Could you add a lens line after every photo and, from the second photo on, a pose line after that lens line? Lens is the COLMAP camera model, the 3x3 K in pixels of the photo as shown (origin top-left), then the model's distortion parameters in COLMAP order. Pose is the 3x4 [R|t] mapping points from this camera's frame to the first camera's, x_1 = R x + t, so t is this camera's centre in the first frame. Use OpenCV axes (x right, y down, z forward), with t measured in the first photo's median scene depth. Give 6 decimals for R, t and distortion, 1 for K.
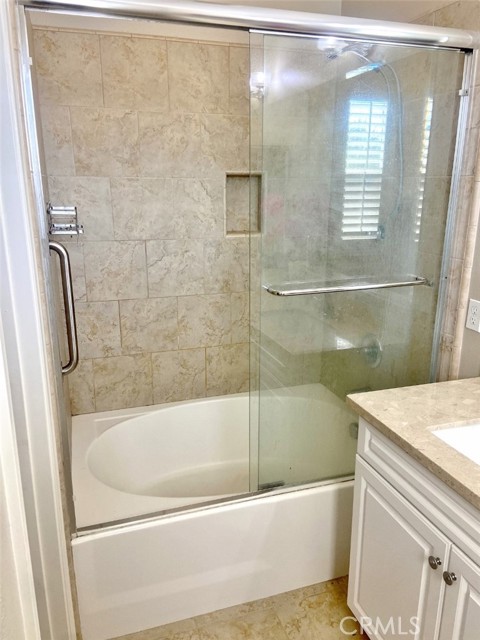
lens RADIAL K [[485.0, 0, 240.0], [0, 485.0, 320.0], [0, 0, 1]] dist [0.125681, -0.162239]
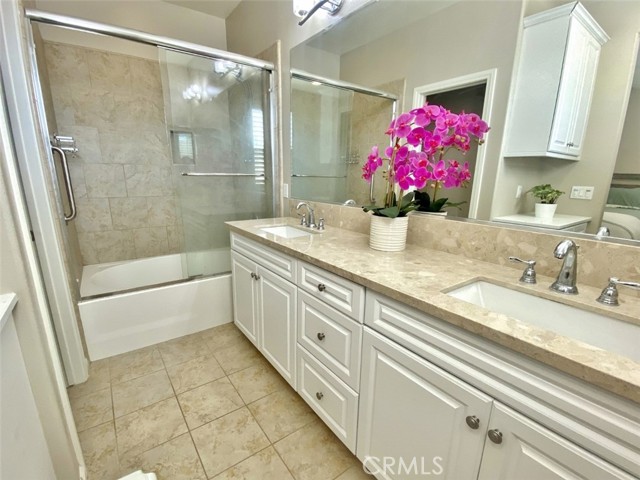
lens RADIAL K [[286.4, 0, 303.0], [0, 286.4, 243.4], [0, 0, 1]] dist [-0.000700, -0.000587]
pose [[0.956519, -0.065303, 0.284265, 0.127201], [0.070488, 0.997480, -0.008038, 0.191849], [-0.283024, 0.027726, 0.958712, -0.203064]]
